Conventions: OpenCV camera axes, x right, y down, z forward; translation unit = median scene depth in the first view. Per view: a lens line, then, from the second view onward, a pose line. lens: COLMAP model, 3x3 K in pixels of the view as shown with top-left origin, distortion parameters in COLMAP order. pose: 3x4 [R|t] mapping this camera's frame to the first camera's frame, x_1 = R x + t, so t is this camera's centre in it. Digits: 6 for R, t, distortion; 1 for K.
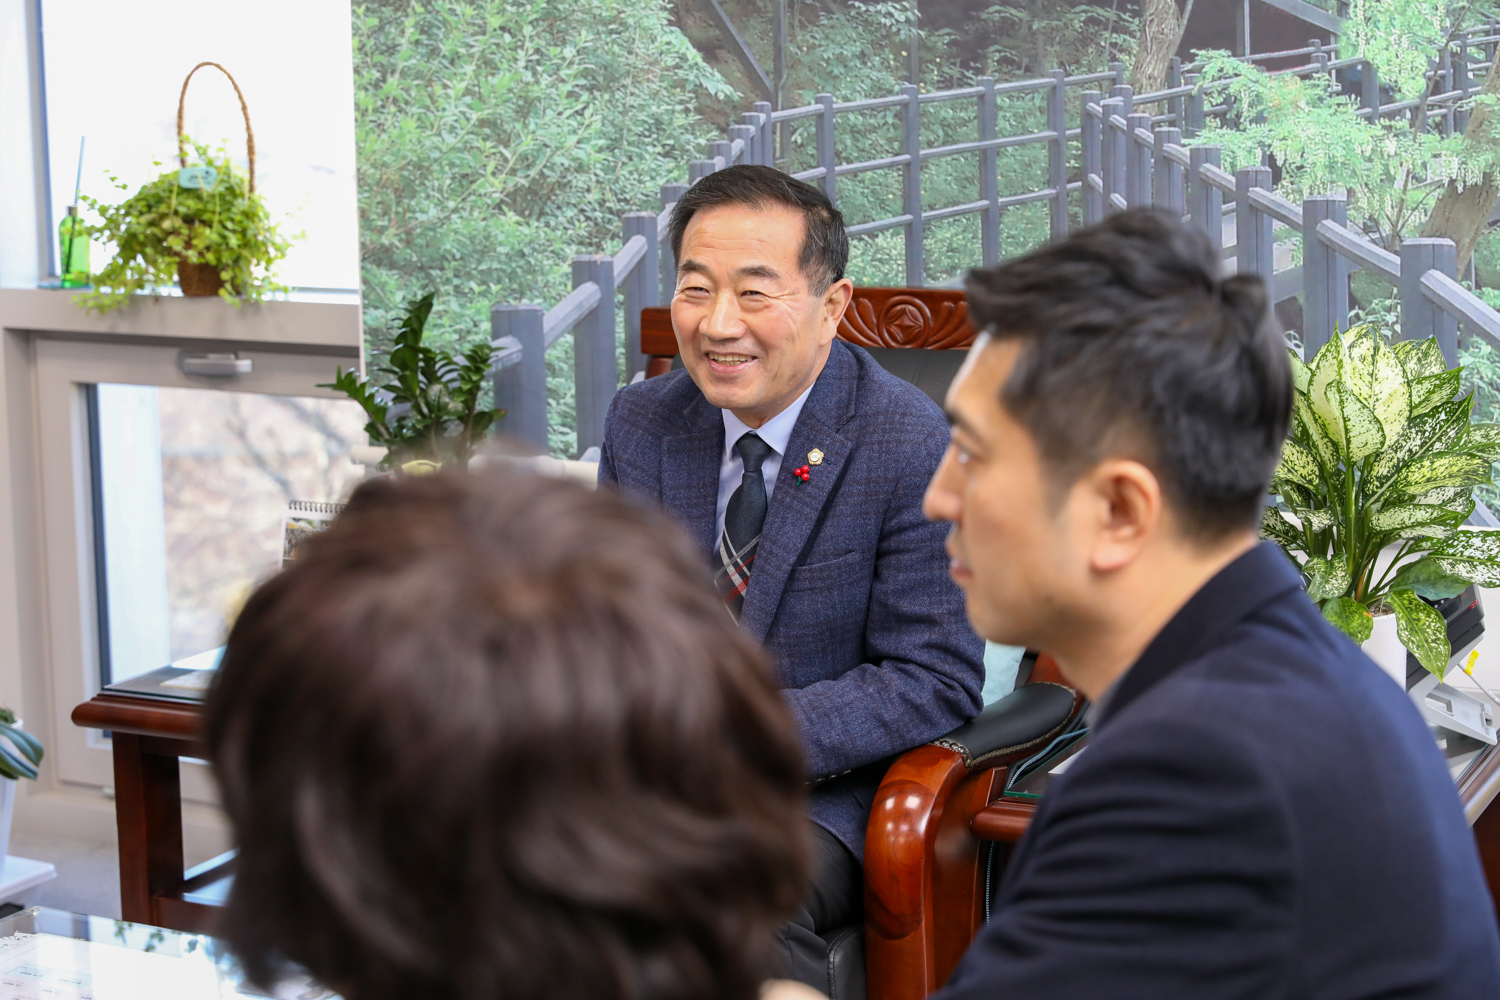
lens RADIAL K [[2984.3, 0, 750.0], [0, 2984.3, 500.0], [0, 0, 1]] dist [0.065566, 0.046368]
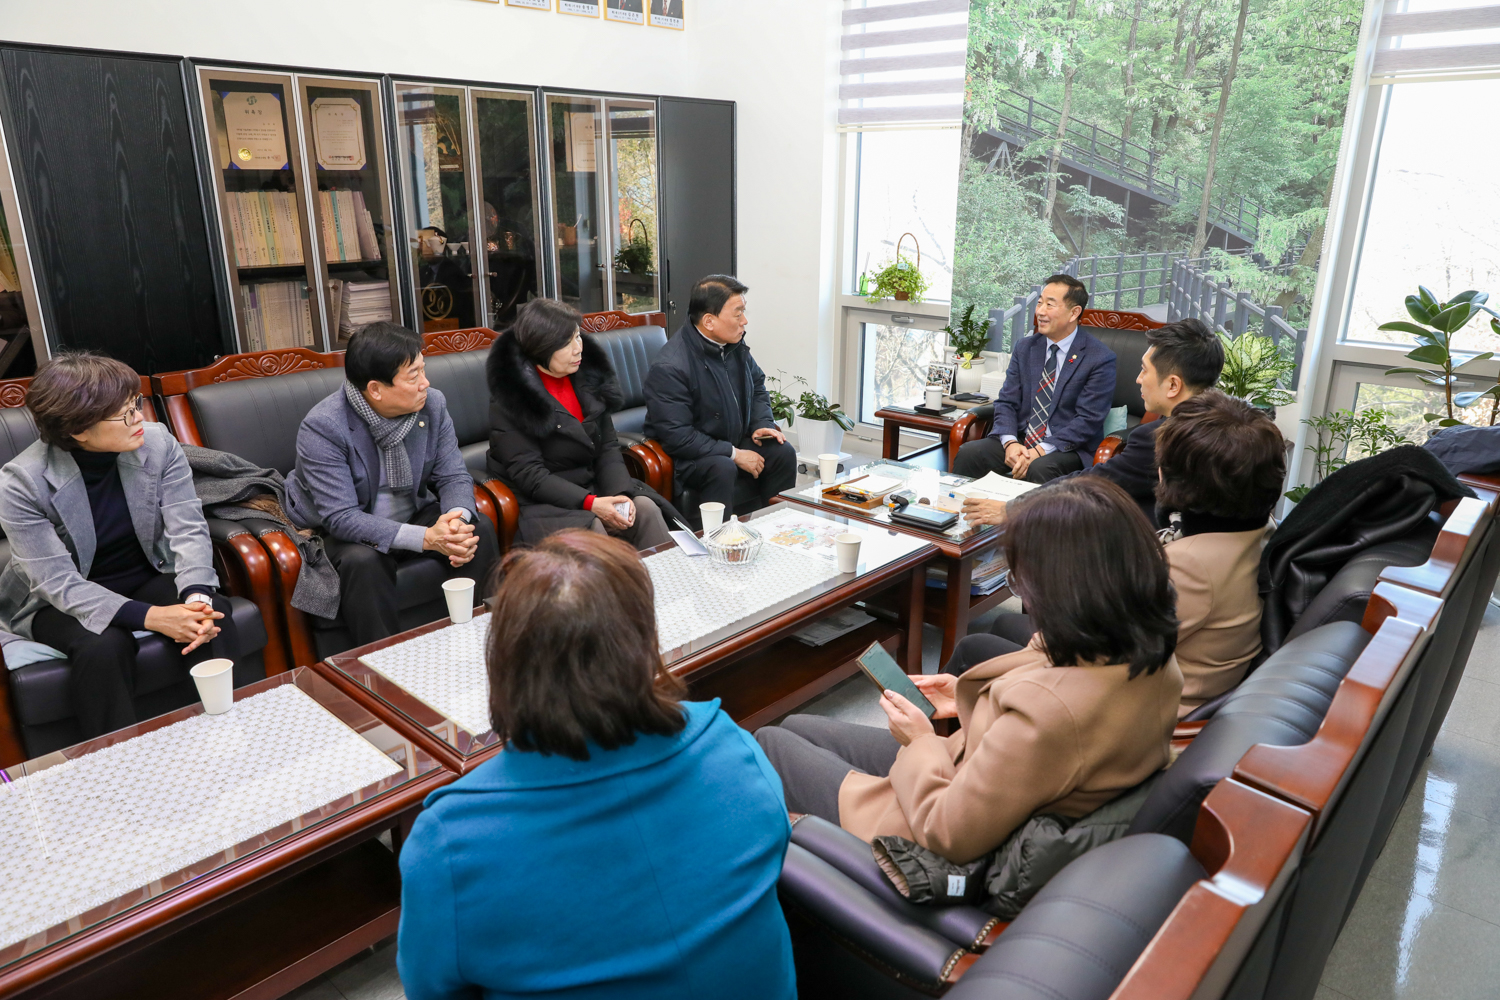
lens RADIAL K [[1004.6, 0, 750.0], [0, 1004.6, 500.0], [0, 0, 1]] dist [-0.007494, -0.001596]
pose [[0.965385, 0.095823, -0.242589, -0.053721], [-0.060474, 0.986957, 0.149192, -0.001168], [0.253721, -0.129358, 0.958589, -0.277764]]
